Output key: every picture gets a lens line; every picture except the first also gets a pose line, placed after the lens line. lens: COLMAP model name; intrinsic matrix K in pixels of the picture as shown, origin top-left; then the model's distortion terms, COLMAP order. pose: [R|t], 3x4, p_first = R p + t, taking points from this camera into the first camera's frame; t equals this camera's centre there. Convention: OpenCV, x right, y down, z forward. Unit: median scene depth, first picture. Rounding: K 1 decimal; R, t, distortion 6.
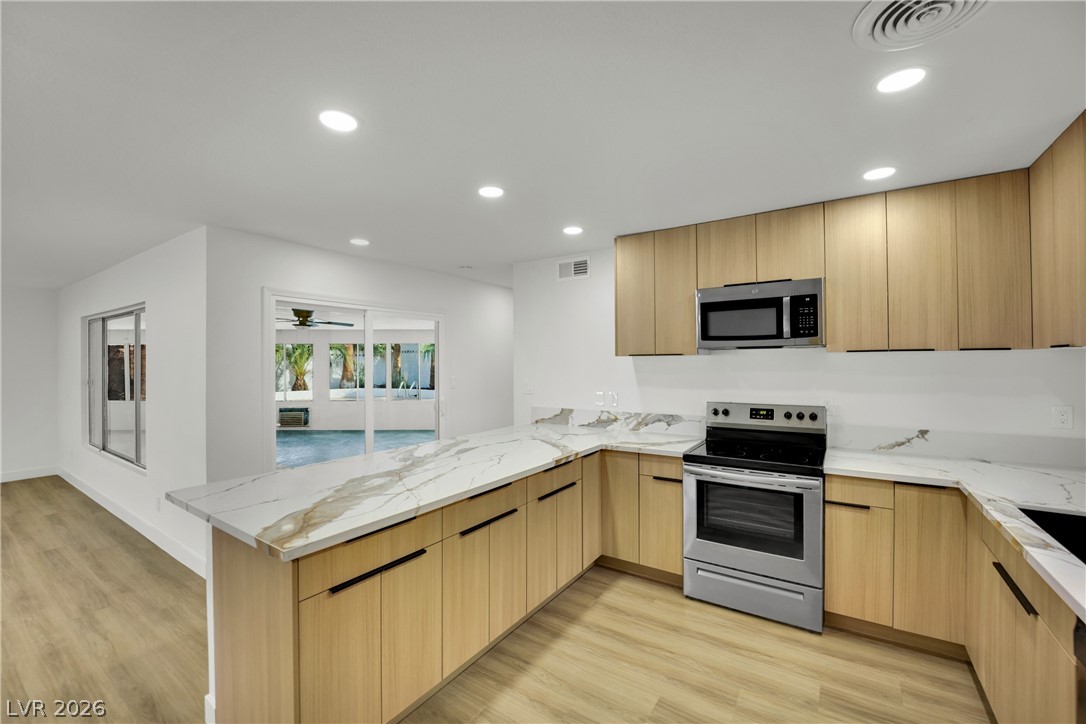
lens RADIAL K [[448.3, 0, 550.8], [0, 448.3, 354.8], [0, 0, 1]] dist [-0.027025, -0.000005]
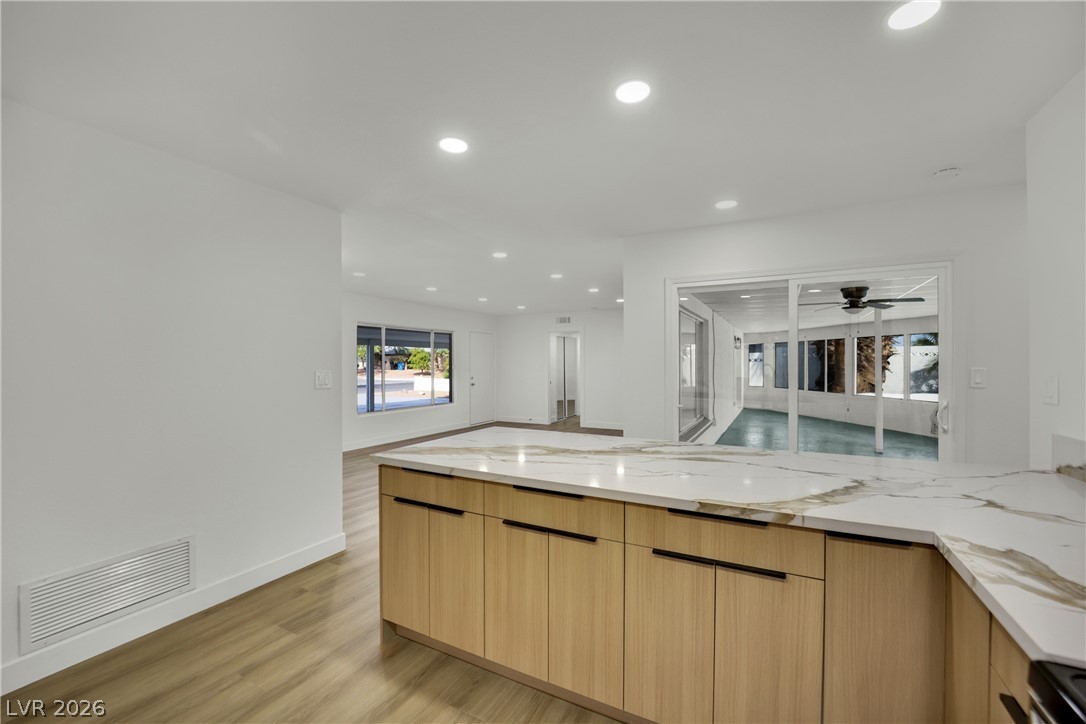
lens RADIAL K [[448.3, 0, 538.6], [0, 448.3, 358.8], [0, 0, 1]] dist [-0.027025, -0.000005]
pose [[0.082397, -0.005044, -0.996587, 0.543562], [0.015861, 0.999867, -0.003749, 0.059240], [0.996473, -0.015498, 0.082466, 0.766820]]
